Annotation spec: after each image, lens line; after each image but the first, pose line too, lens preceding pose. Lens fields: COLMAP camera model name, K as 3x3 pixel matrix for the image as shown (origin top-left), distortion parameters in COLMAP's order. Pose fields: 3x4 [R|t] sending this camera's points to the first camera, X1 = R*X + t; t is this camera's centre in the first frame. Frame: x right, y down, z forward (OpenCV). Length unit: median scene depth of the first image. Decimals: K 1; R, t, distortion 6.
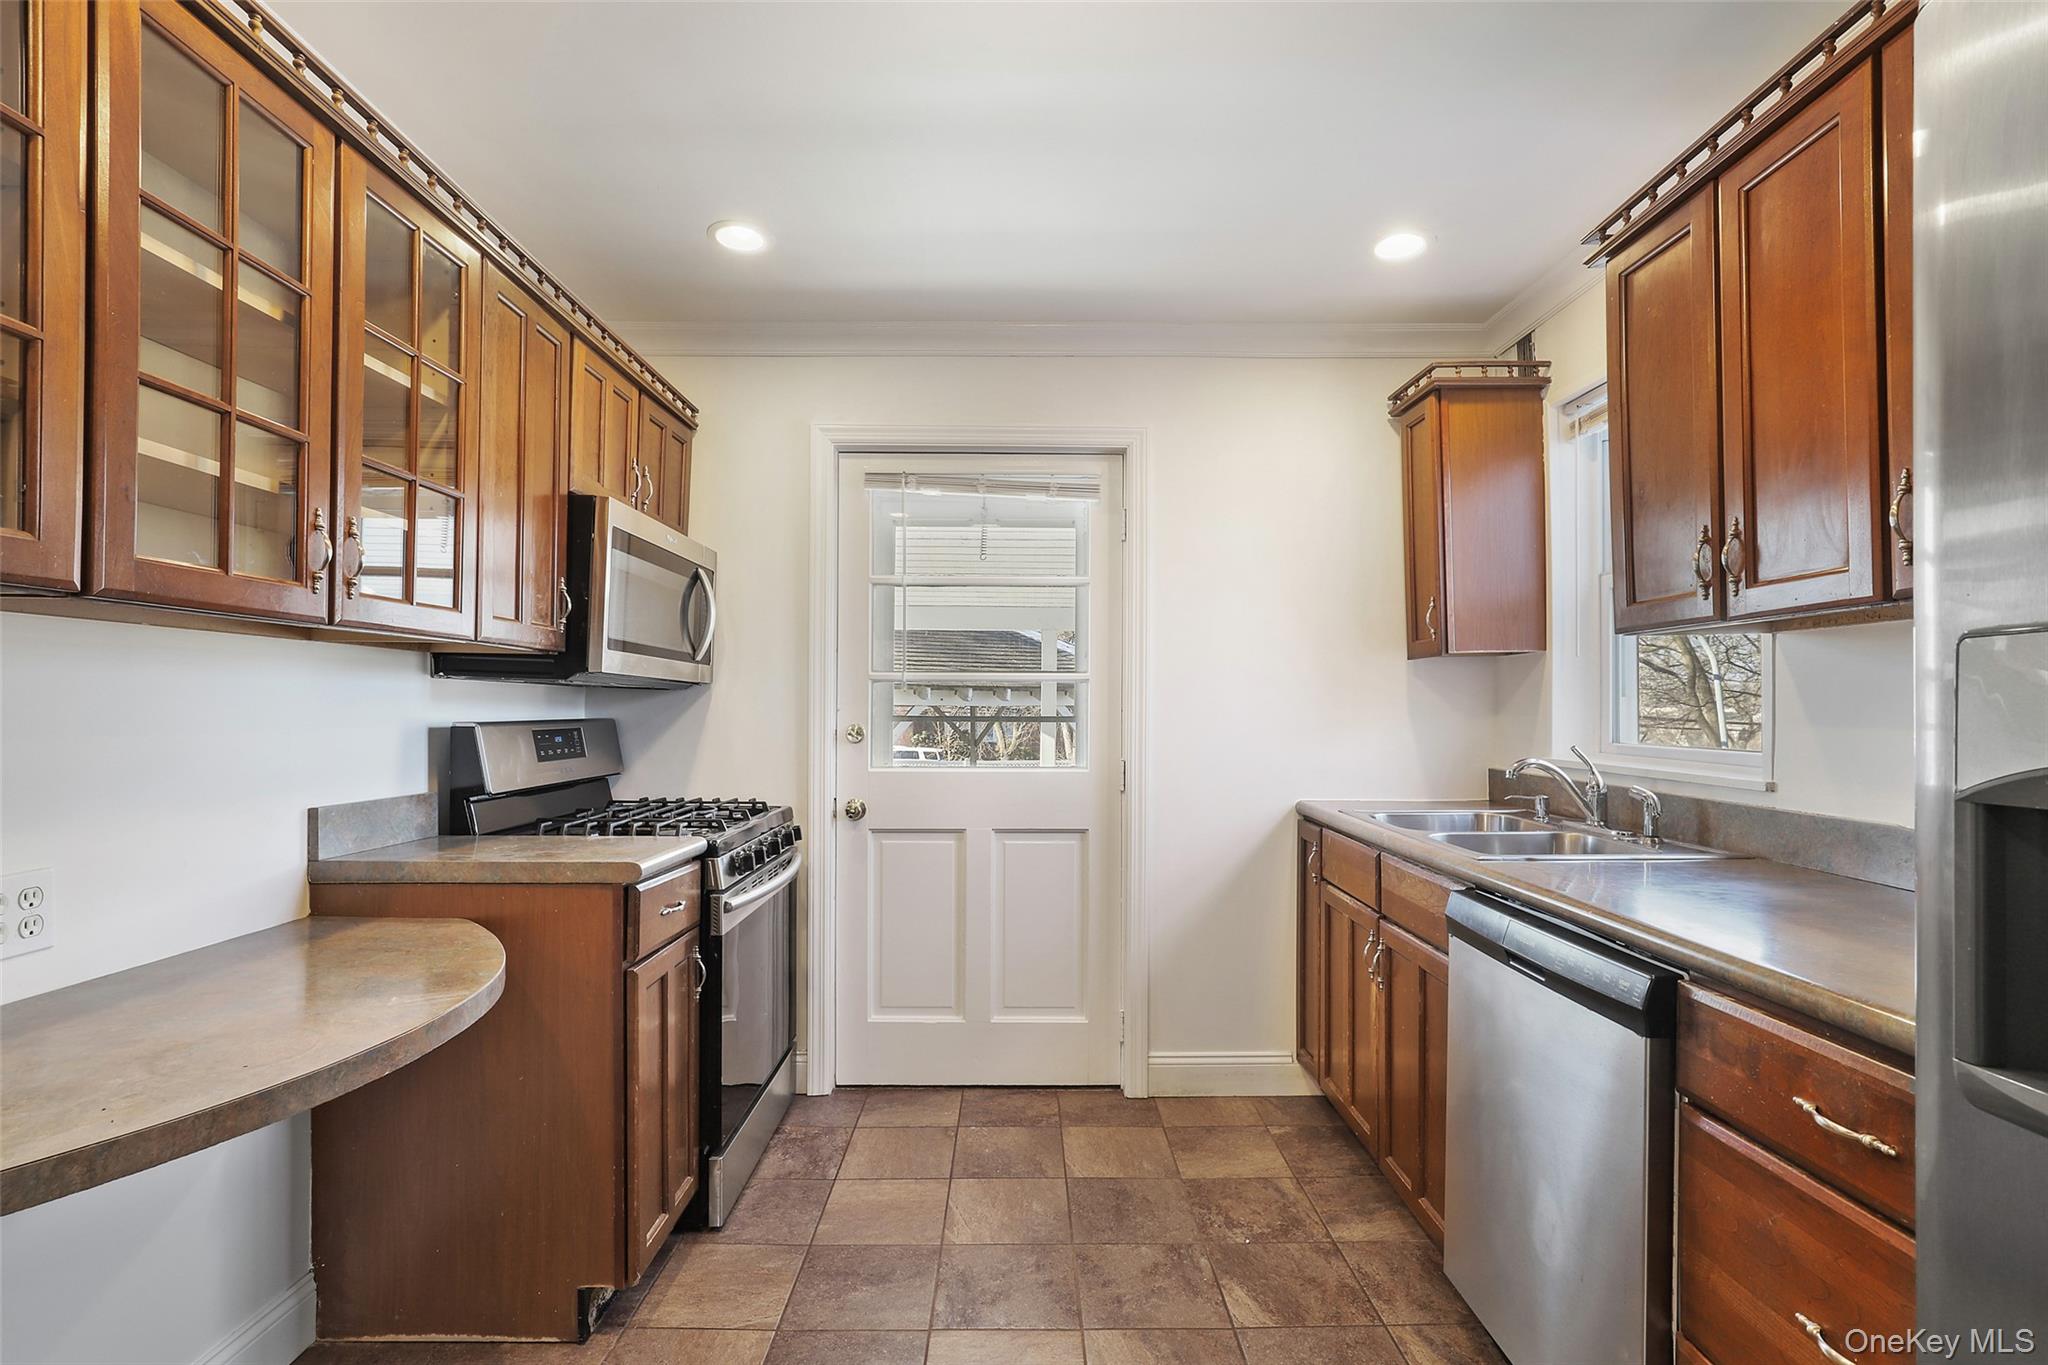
lens RADIAL K [[954.7, 0, 1022.4], [0, 954.7, 693.8], [0, 0, 1]] dist [-0.007562, 0.002654]
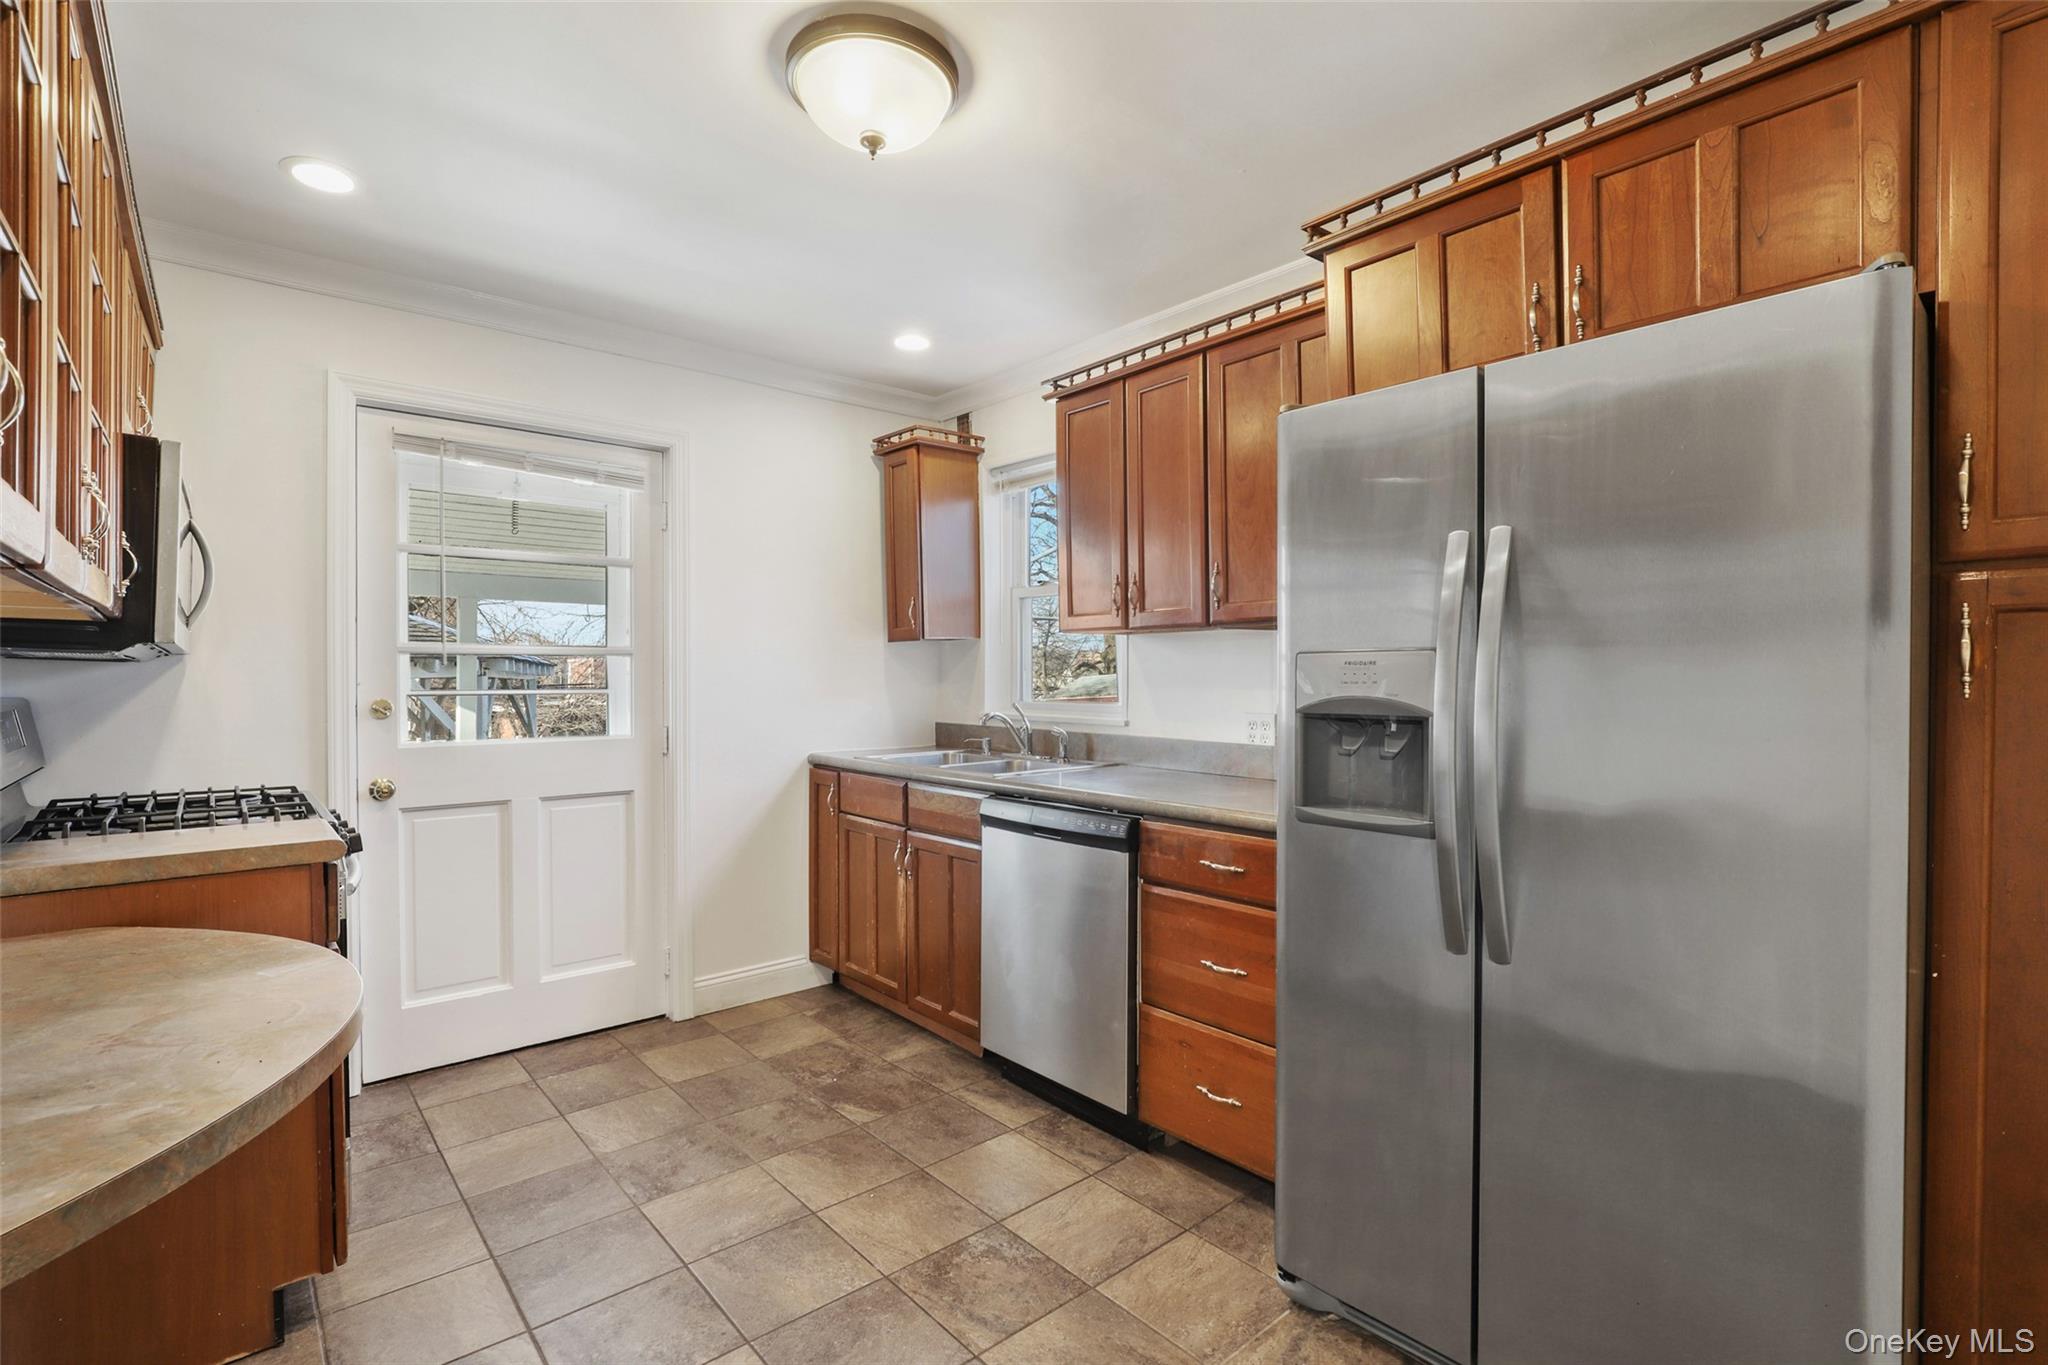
lens RADIAL K [[954.7, 0, 1022.6], [0, 954.7, 680.0], [0, 0, 1]] dist [-0.007562, 0.002654]
pose [[0.759153, -0.006439, 0.650880, -0.360279], [-0.004794, 0.999869, 0.015483, -0.005153], [-0.650894, -0.014874, 0.759023, -0.146407]]
